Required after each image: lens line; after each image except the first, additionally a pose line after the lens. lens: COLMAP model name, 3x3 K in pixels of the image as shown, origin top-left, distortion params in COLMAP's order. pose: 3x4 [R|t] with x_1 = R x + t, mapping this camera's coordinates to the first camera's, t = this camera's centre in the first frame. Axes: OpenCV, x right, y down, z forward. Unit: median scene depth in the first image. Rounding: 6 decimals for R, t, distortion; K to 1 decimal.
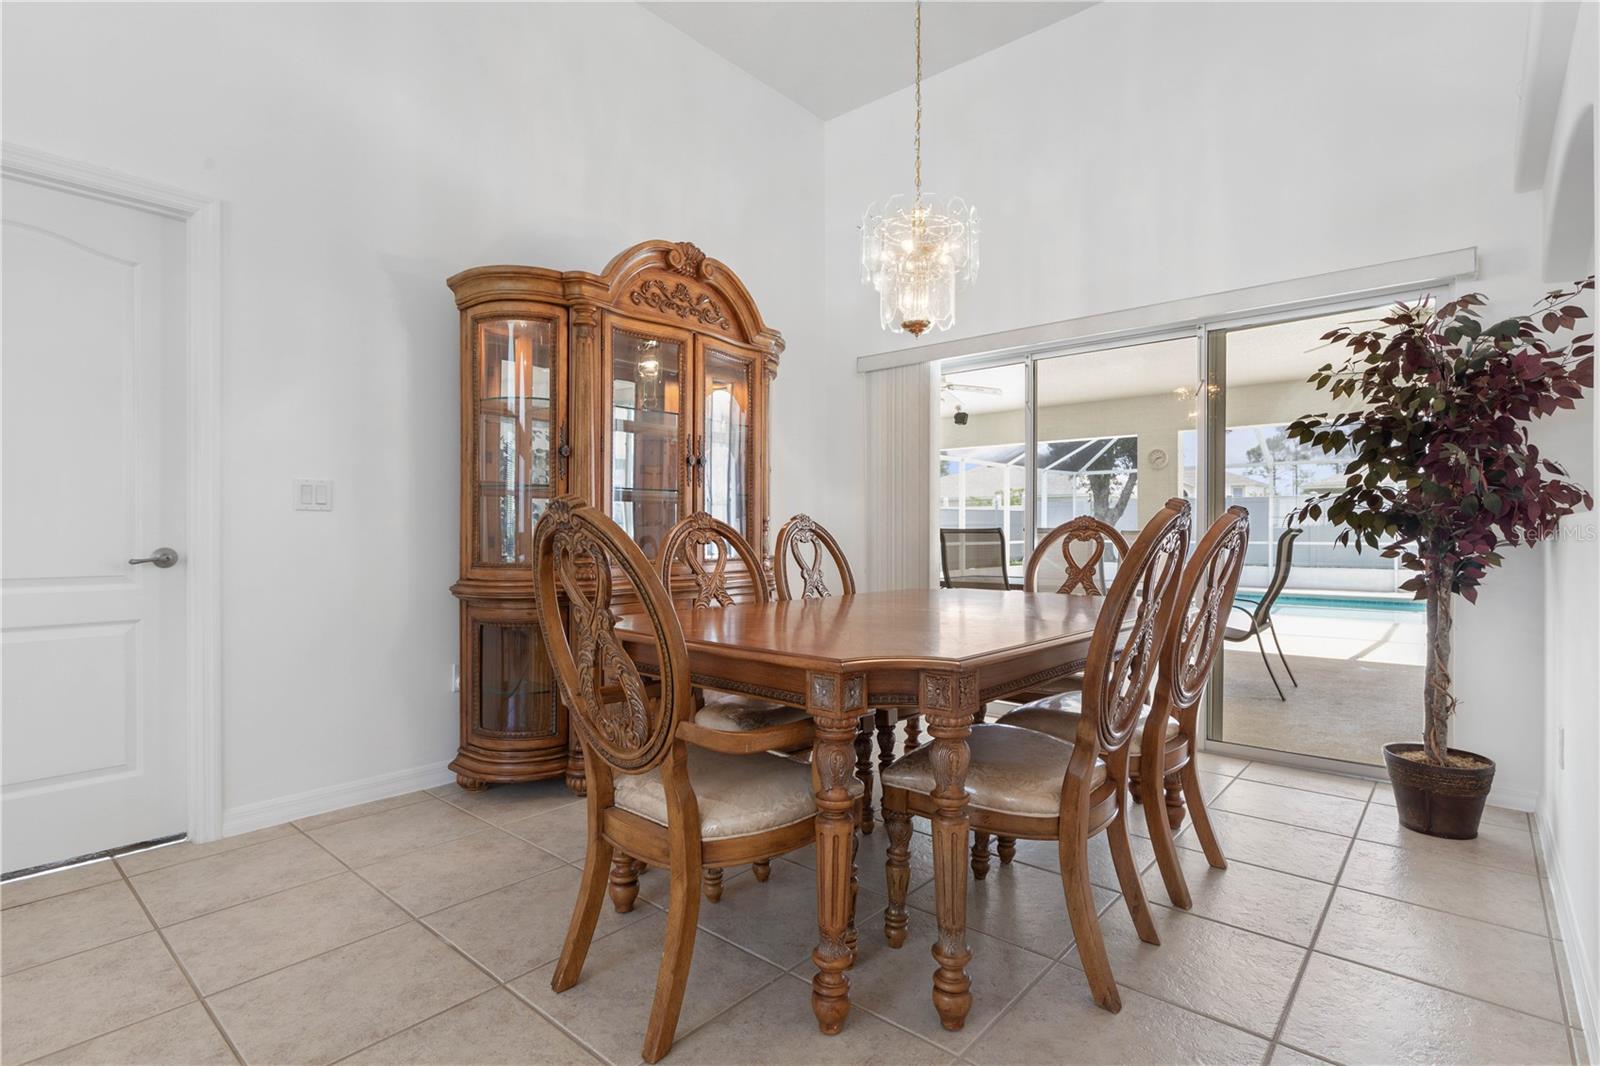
lens RADIAL K [[778.0, 0, 792.2], [0, 778.0, 545.4], [0, 0, 1]] dist [-0.005187, 0.000875]
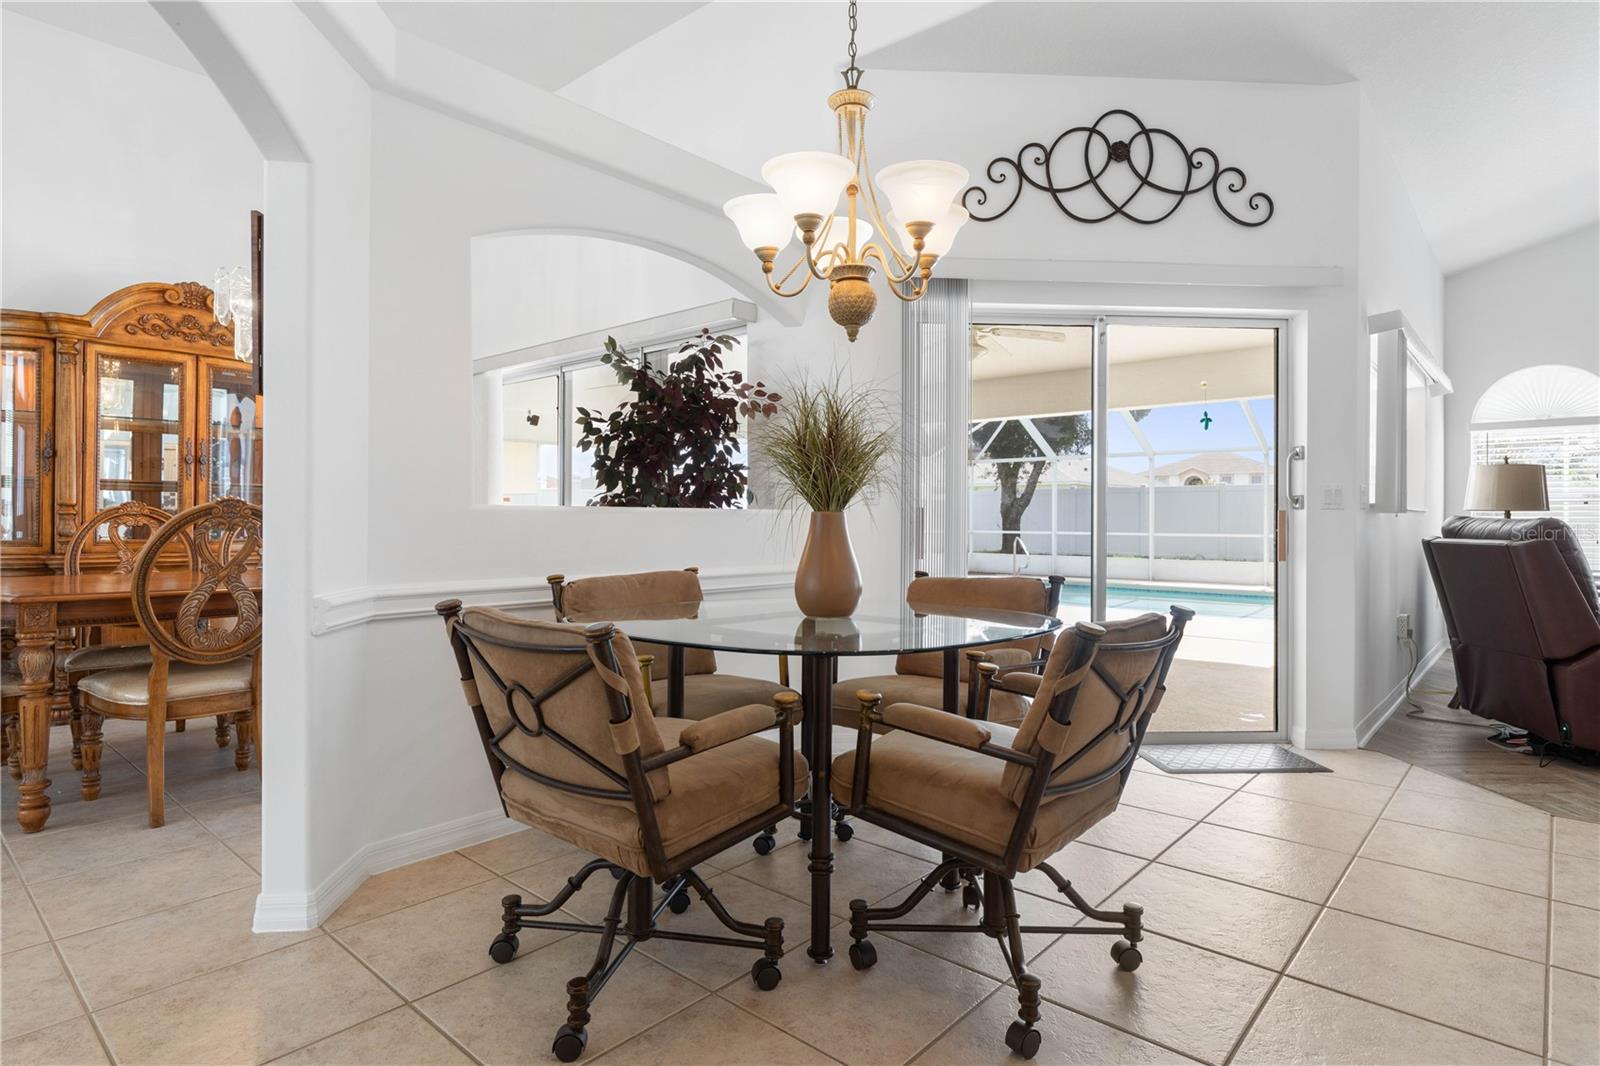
lens RADIAL K [[853.5, 0, 784.7], [0, 853.5, 521.6], [0, 0, 1]] dist [-0.005540, -0.000963]
pose [[0.999967, 0.002994, -0.007569, 0.793875], [-0.003133, 0.999825, -0.018418, 0.010425], [0.007513, 0.018441, 0.999802, -0.320687]]
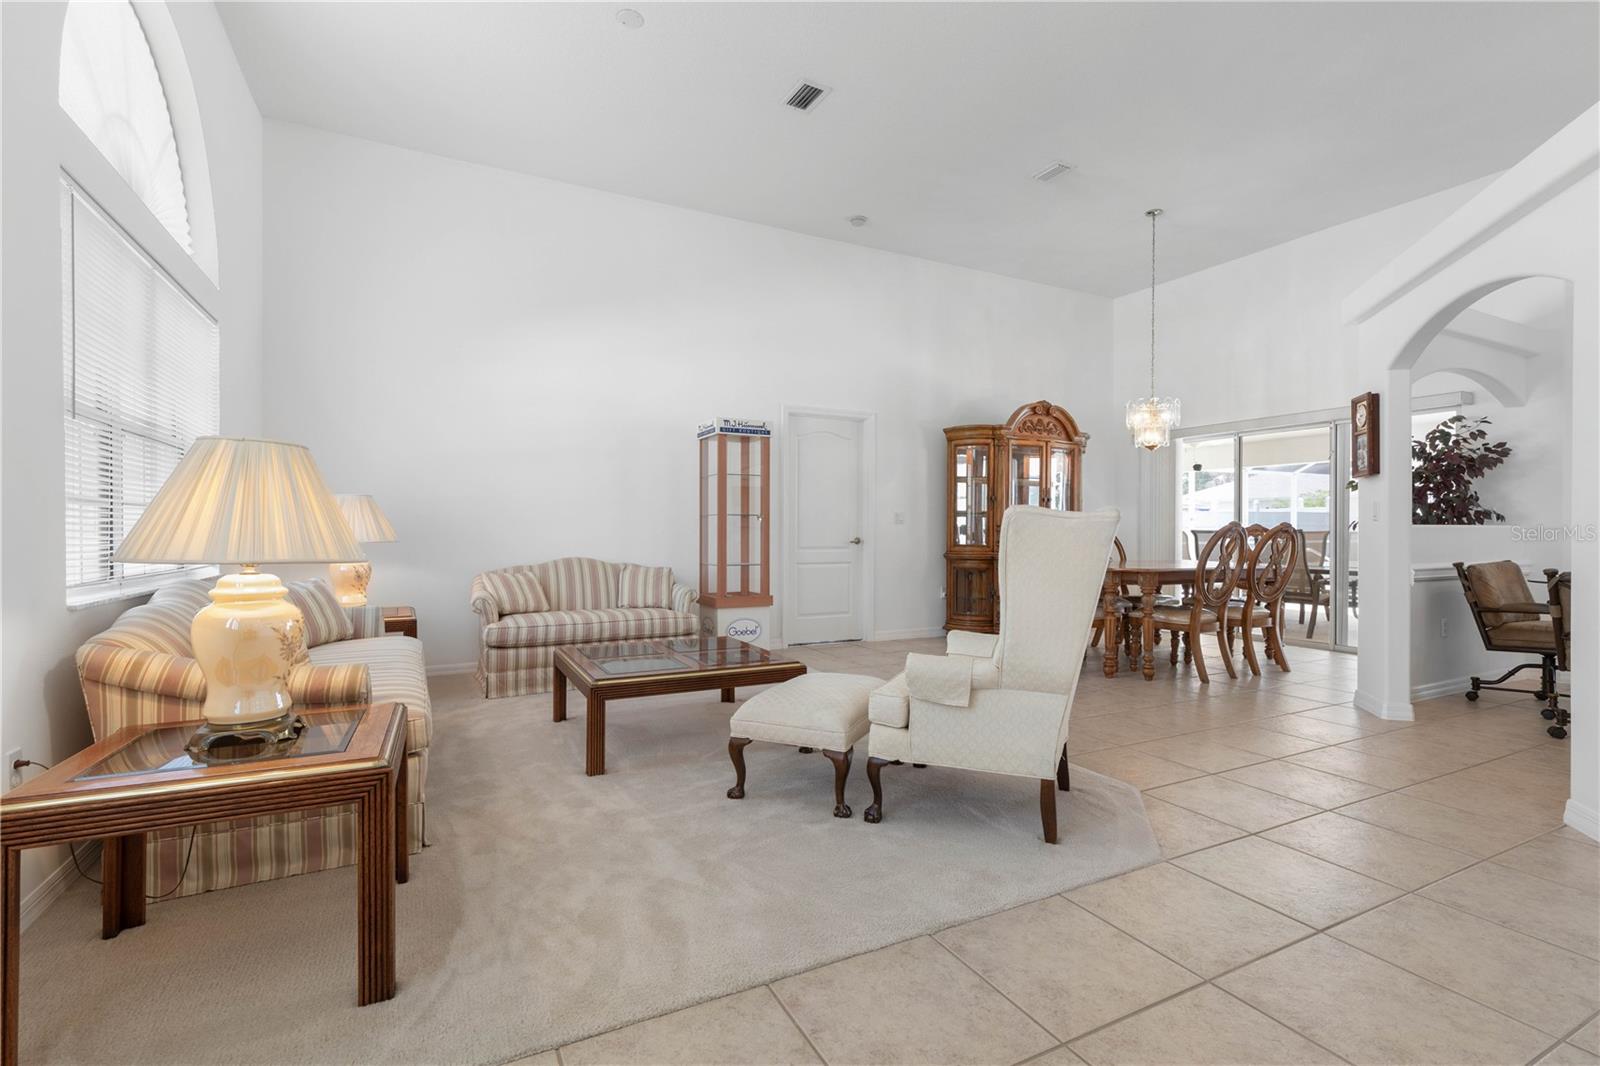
lens RADIAL K [[716.6, 0, 799.1], [0, 716.6, 535.3], [0, 0, 1]] dist [0.008621, -0.001663]
pose [[0.927451, 0.000709, -0.373945, -0.015324], [-0.005508, 0.999916, -0.011766, 0.020270], [0.373905, 0.012972, 0.927376, -1.117323]]
